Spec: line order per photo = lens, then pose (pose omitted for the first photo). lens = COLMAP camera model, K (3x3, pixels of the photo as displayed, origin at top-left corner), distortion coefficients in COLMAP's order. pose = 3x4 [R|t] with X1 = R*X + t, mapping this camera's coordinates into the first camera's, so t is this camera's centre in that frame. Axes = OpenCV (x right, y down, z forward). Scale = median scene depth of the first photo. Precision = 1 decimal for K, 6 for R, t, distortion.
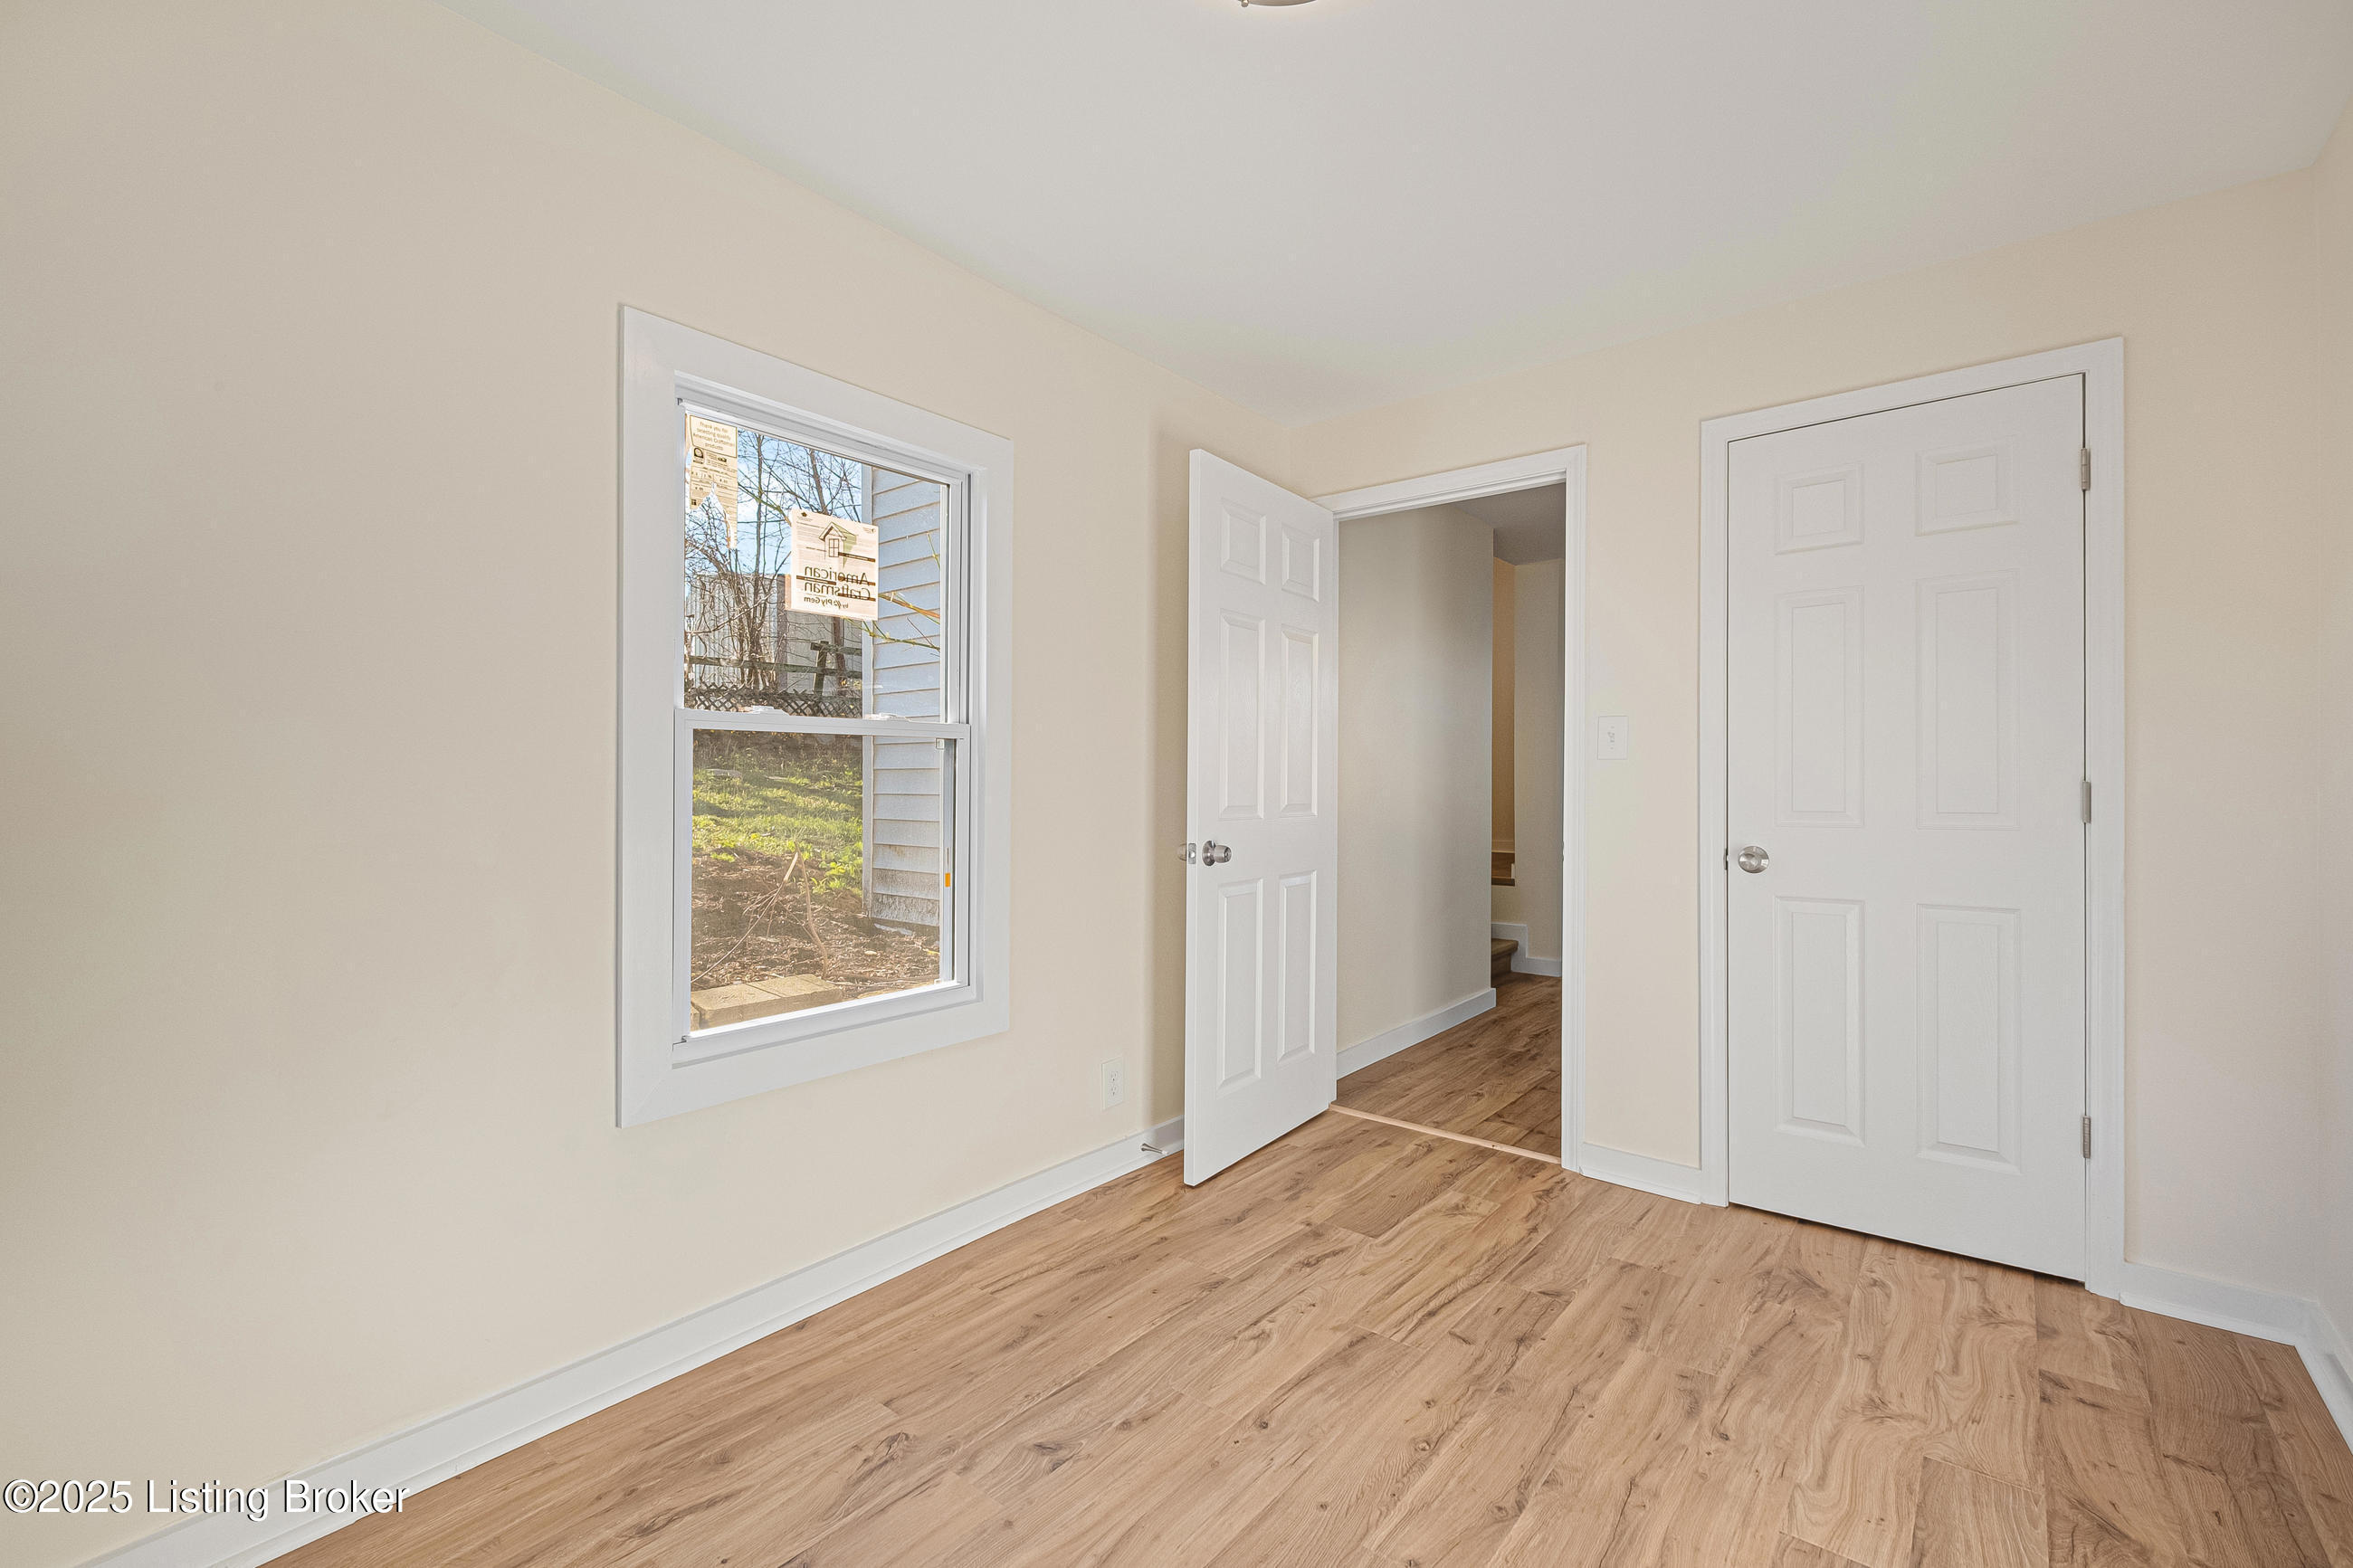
lens RADIAL K [[1040.4, 0, 1173.8], [0, 1040.4, 786.0], [0, 0, 1]] dist [-0.020344, 0.001857]
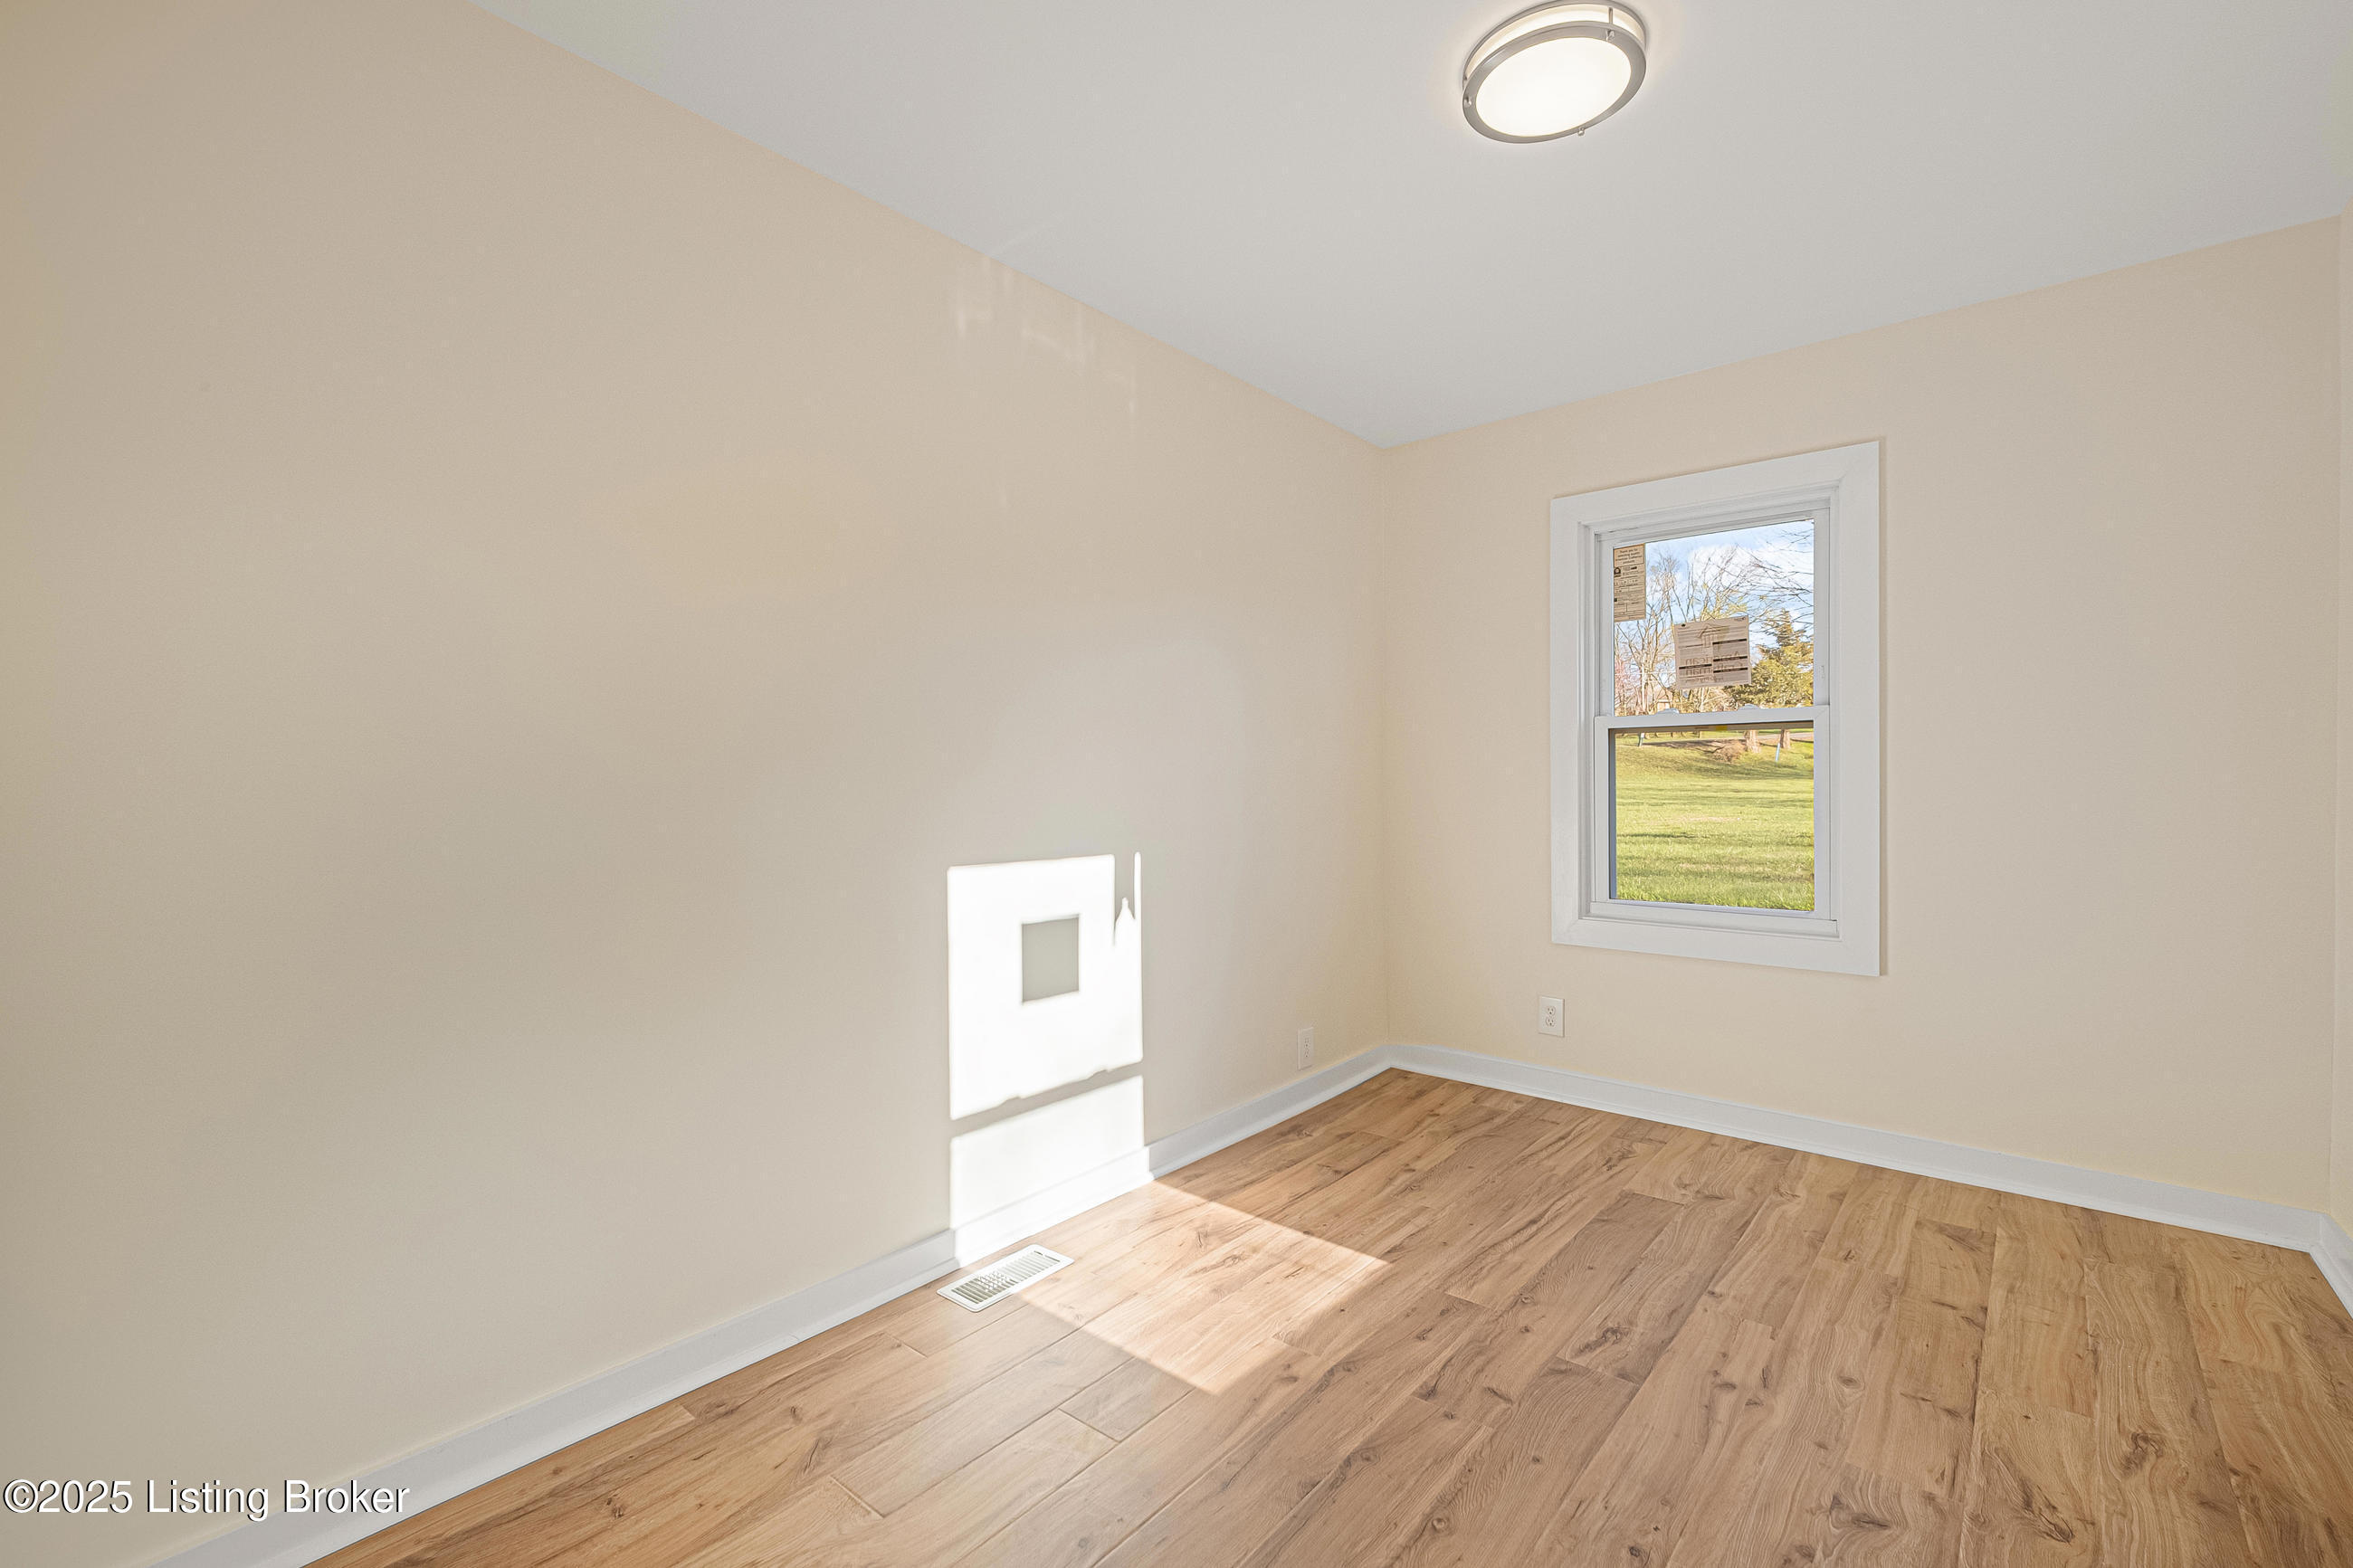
lens RADIAL K [[1040.4, 0, 1178.3], [0, 1040.4, 787.6], [0, 0, 1]] dist [-0.020344, 0.001857]
pose [[-0.999708, 0.013509, 0.020038, 0.461457], [0.013585, 0.999901, 0.003639, 0.006565], [-0.019987, 0.003911, -0.999793, 1.976129]]
